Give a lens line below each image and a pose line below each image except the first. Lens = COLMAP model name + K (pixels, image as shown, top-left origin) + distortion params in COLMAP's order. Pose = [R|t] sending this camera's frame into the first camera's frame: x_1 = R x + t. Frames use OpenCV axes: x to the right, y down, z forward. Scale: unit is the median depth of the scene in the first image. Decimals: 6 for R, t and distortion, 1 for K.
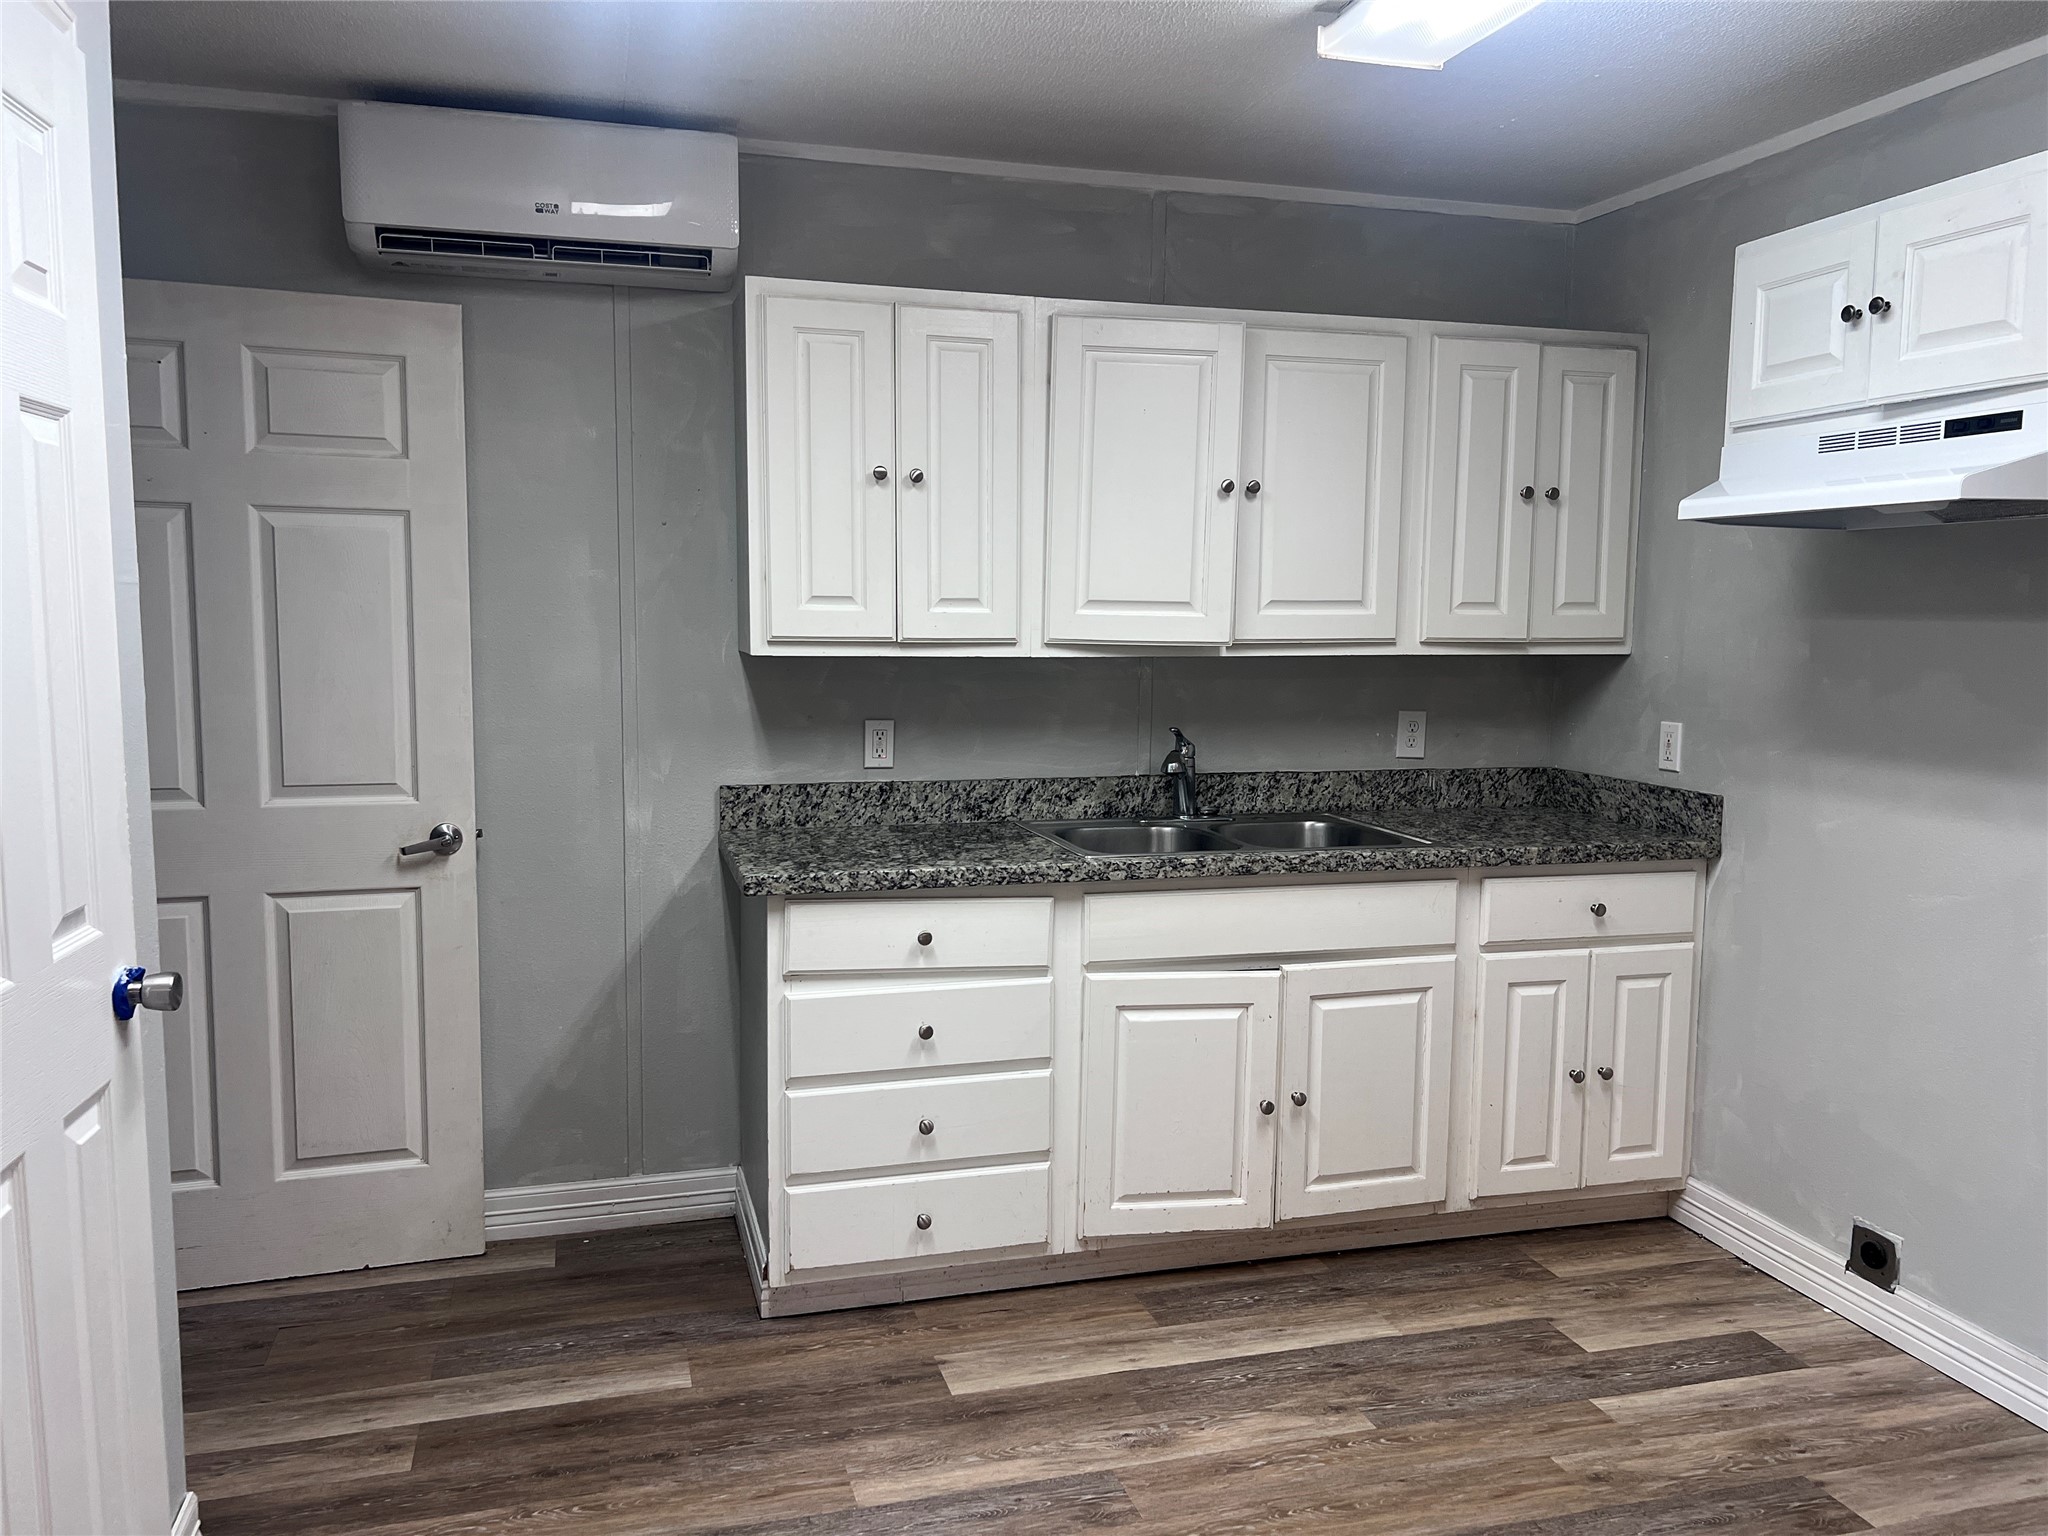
lens RADIAL K [[1546.6, 0, 1017.2], [0, 1546.6, 775.6], [0, 0, 1]] dist [0.012769, 0.002533]
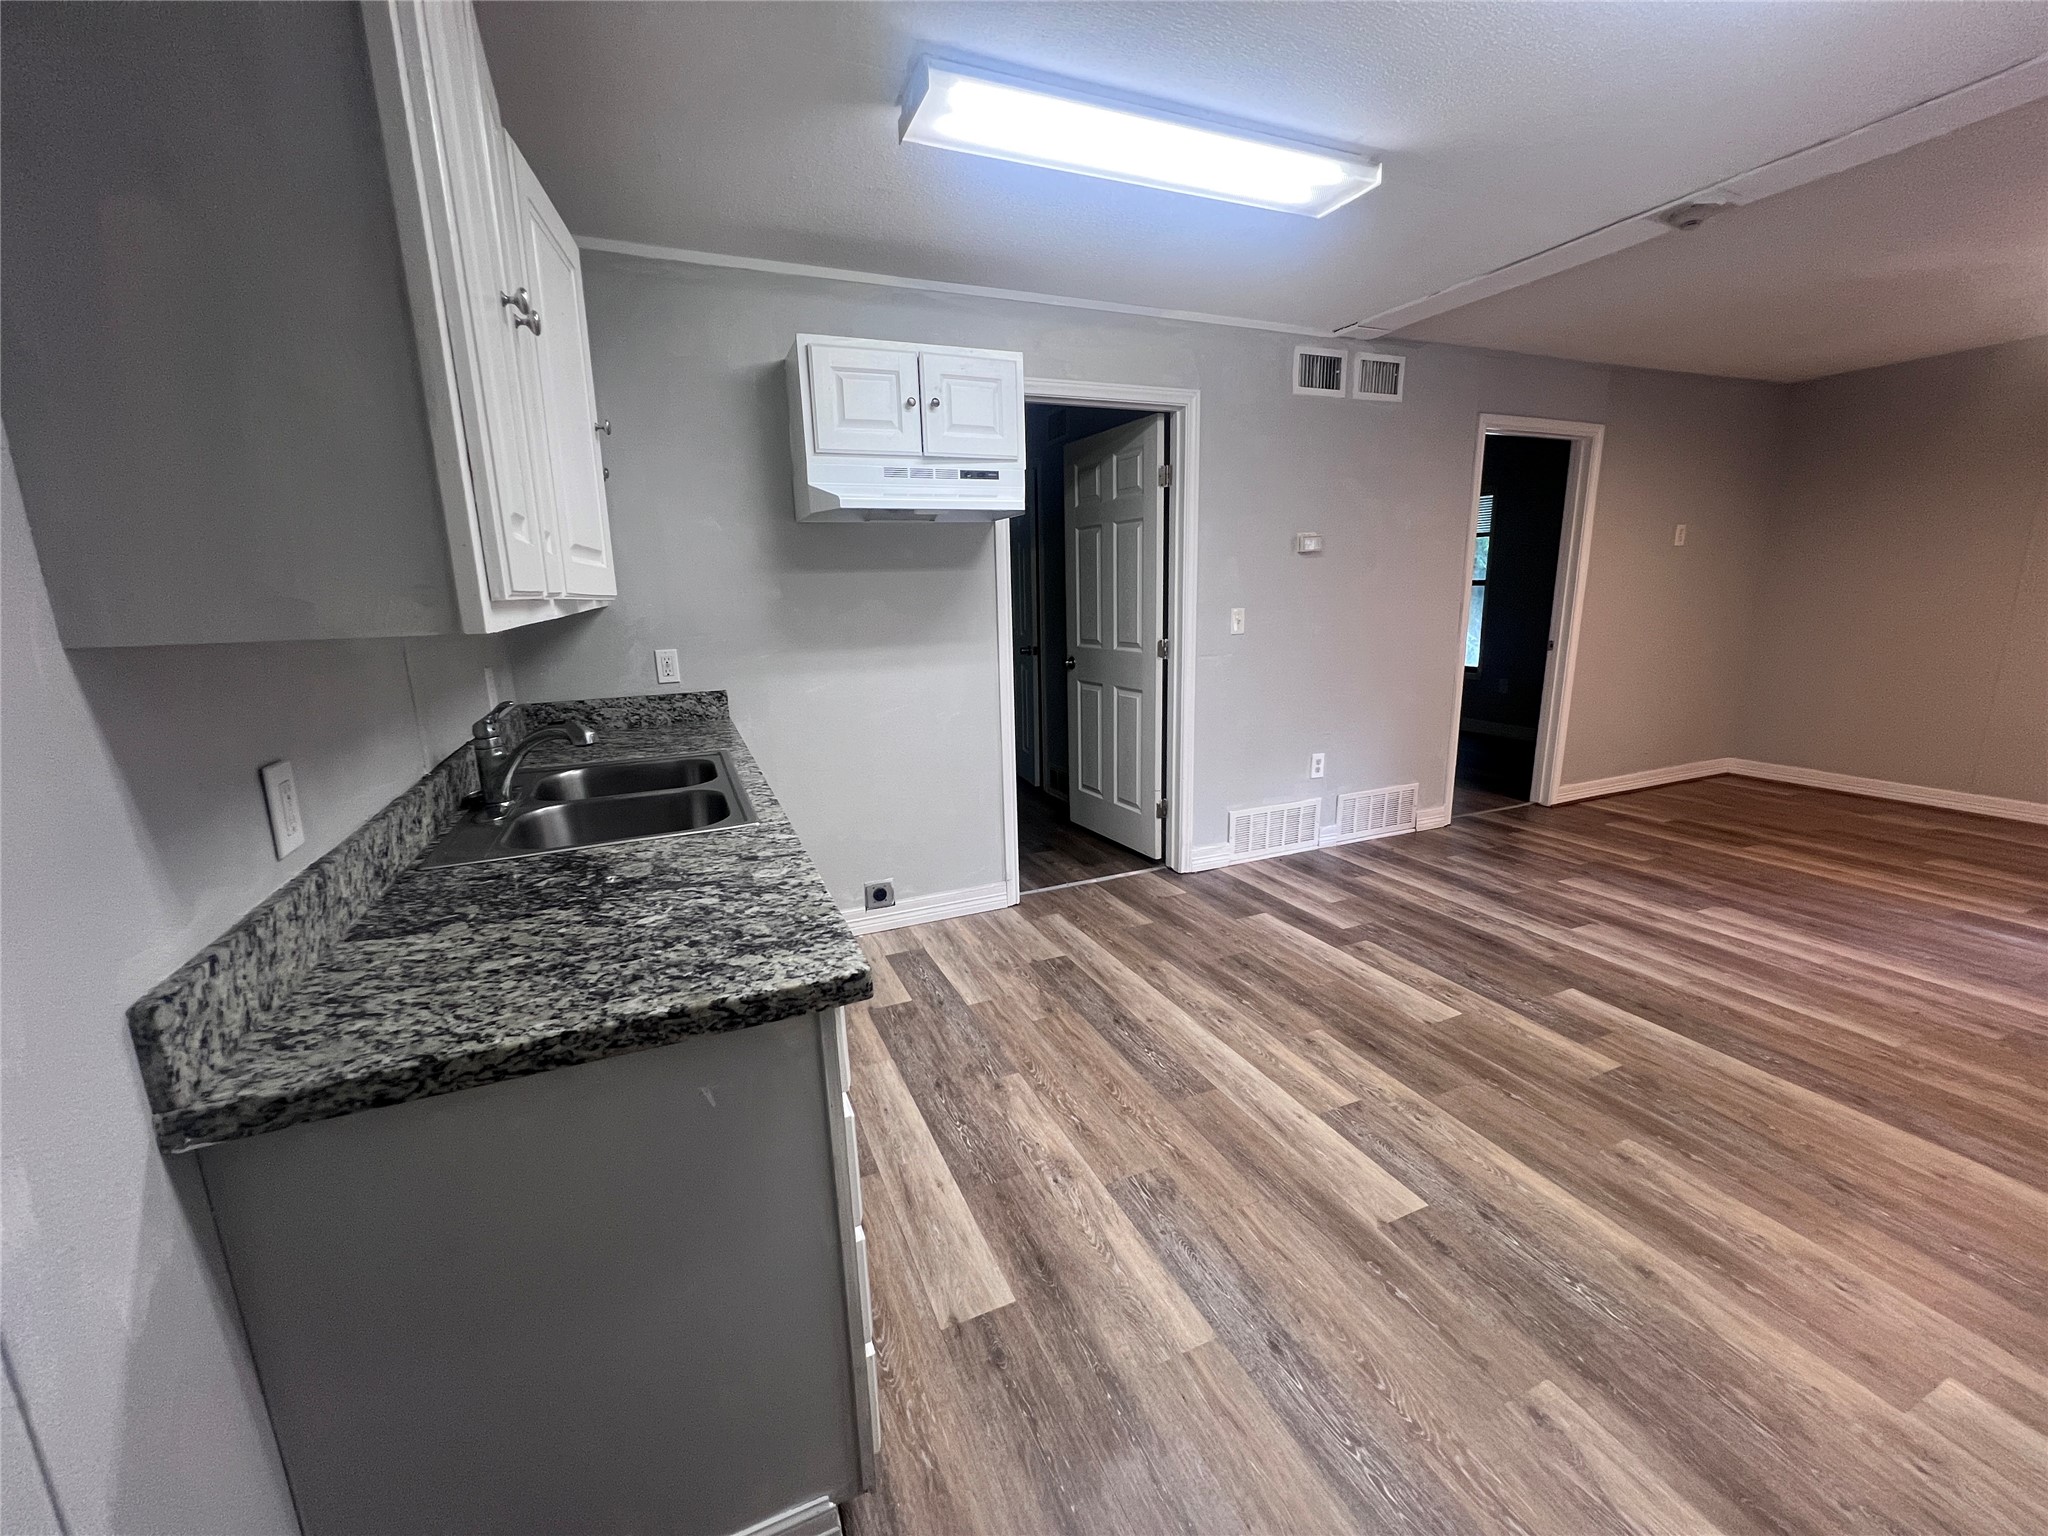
lens RADIAL K [[815.7, 0, 1018.1], [0, 815.7, 764.7], [0, 0, 1]] dist [-0.001185, -0.000221]
pose [[-0.128330, -0.220920, 0.966812, -0.468125], [0.131875, 0.962414, 0.237420, -0.083032], [-0.982924, 0.157966, -0.094372, 0.922587]]
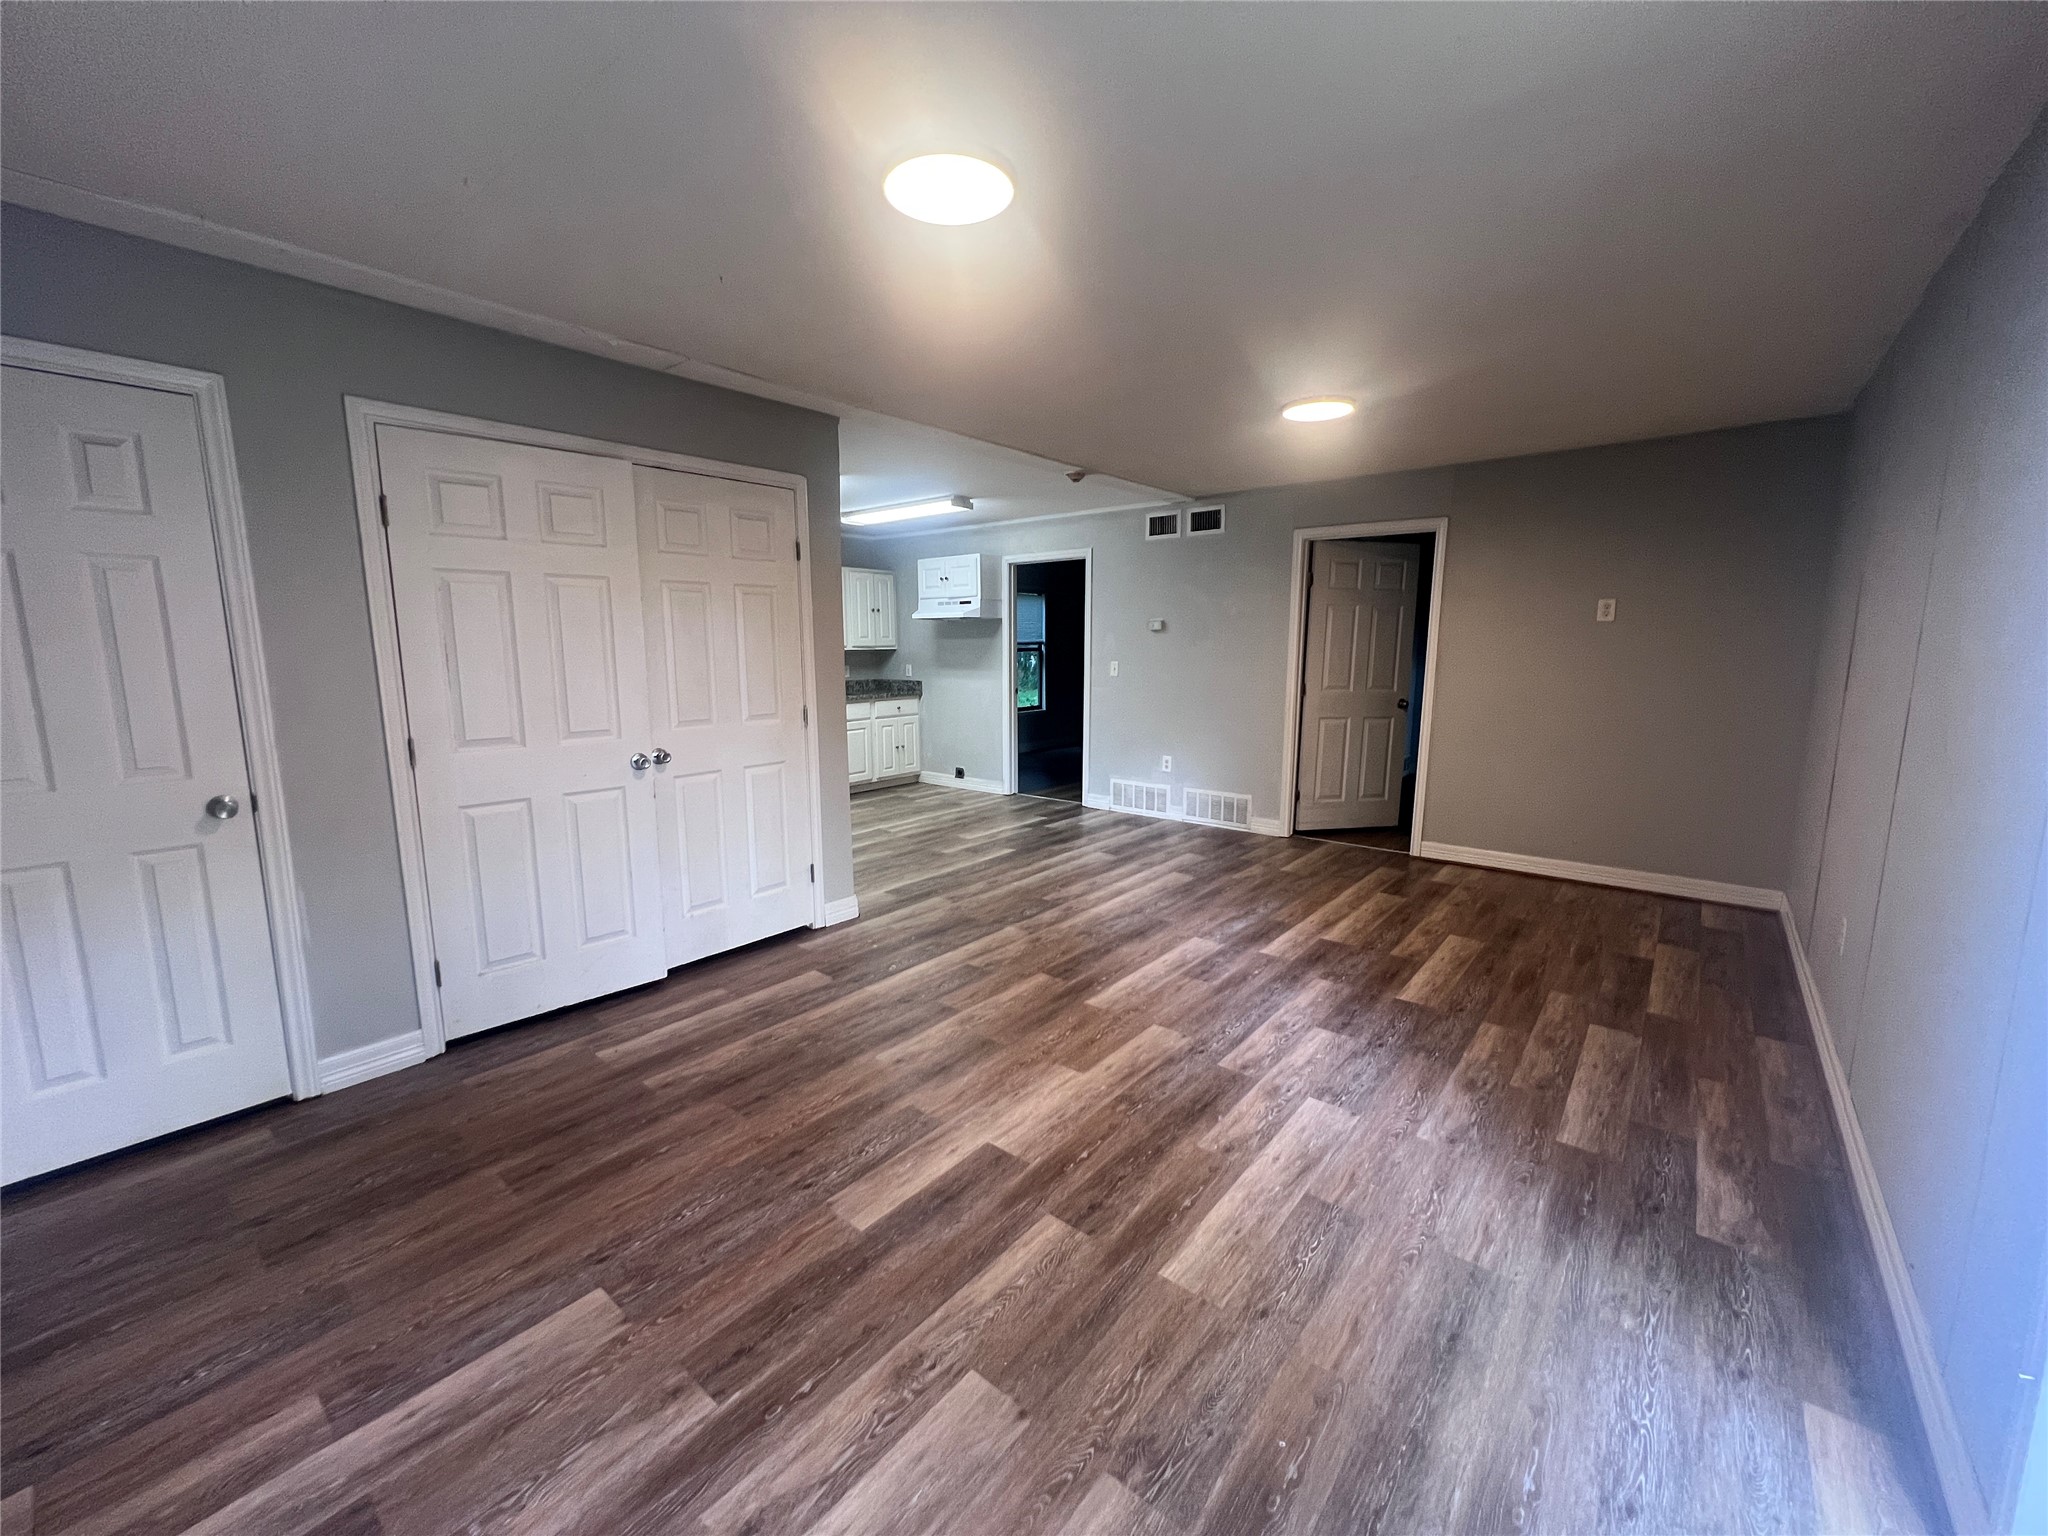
lens RADIAL K [[815.7, 0, 1016.3], [0, 815.7, 767.4], [0, 0, 1]] dist [-0.001185, -0.000221]
pose [[0.822763, -0.102313, 0.559100, -0.732281], [0.076831, 0.994657, 0.068955, 0.135348], [-0.563168, -0.013777, 0.826228, -1.212022]]
